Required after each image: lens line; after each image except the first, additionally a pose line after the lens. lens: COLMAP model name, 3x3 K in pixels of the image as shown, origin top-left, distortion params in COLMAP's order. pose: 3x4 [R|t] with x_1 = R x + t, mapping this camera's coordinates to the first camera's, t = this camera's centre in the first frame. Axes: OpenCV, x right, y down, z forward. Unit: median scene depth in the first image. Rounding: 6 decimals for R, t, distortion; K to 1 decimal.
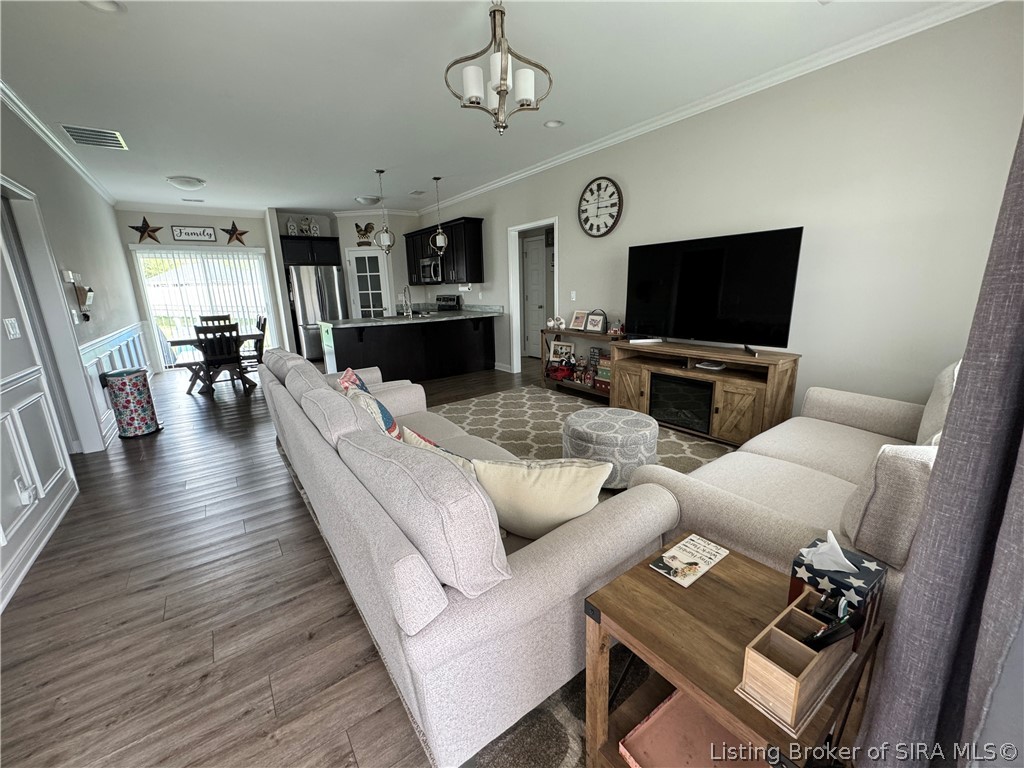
lens RADIAL K [[408.3, 0, 511.2], [0, 408.3, 385.0], [0, 0, 1]] dist [-0.001970, 0.000490]
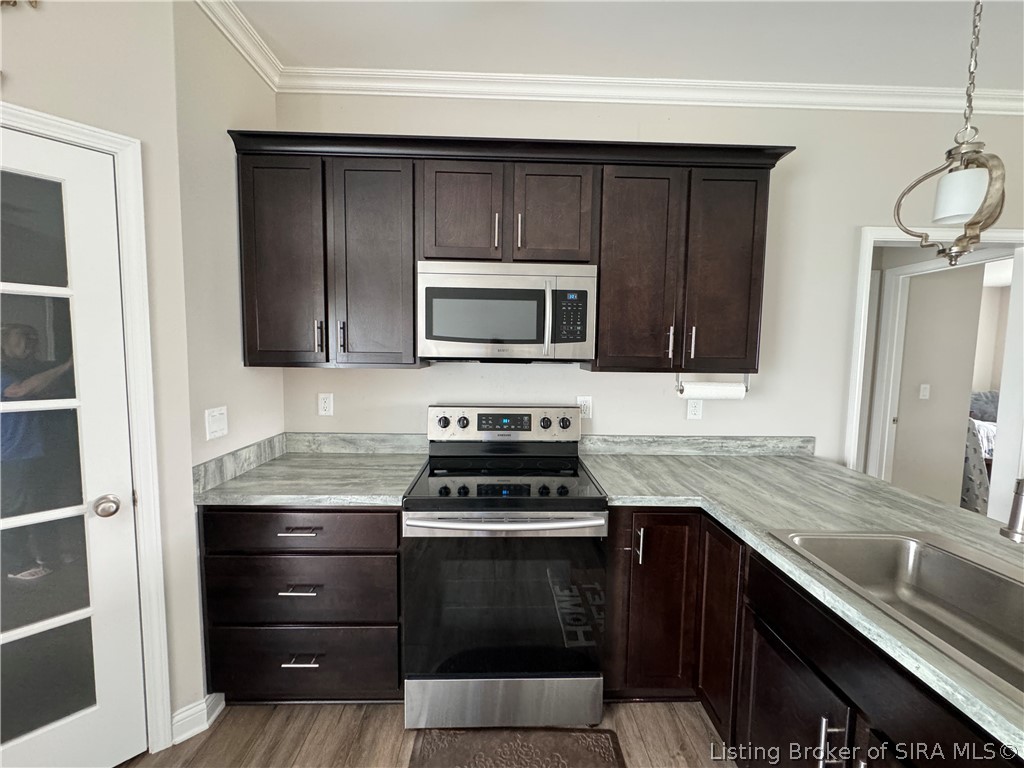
lens RADIAL K [[408.3, 0, 510.4], [0, 408.3, 384.8], [0, 0, 1]] dist [-0.001970, 0.000490]
pose [[0.568875, -0.032893, 0.821766, -0.555426], [0.164713, 0.983512, -0.074657, -0.308956], [-0.805761, 0.177827, 0.564914, 1.217623]]
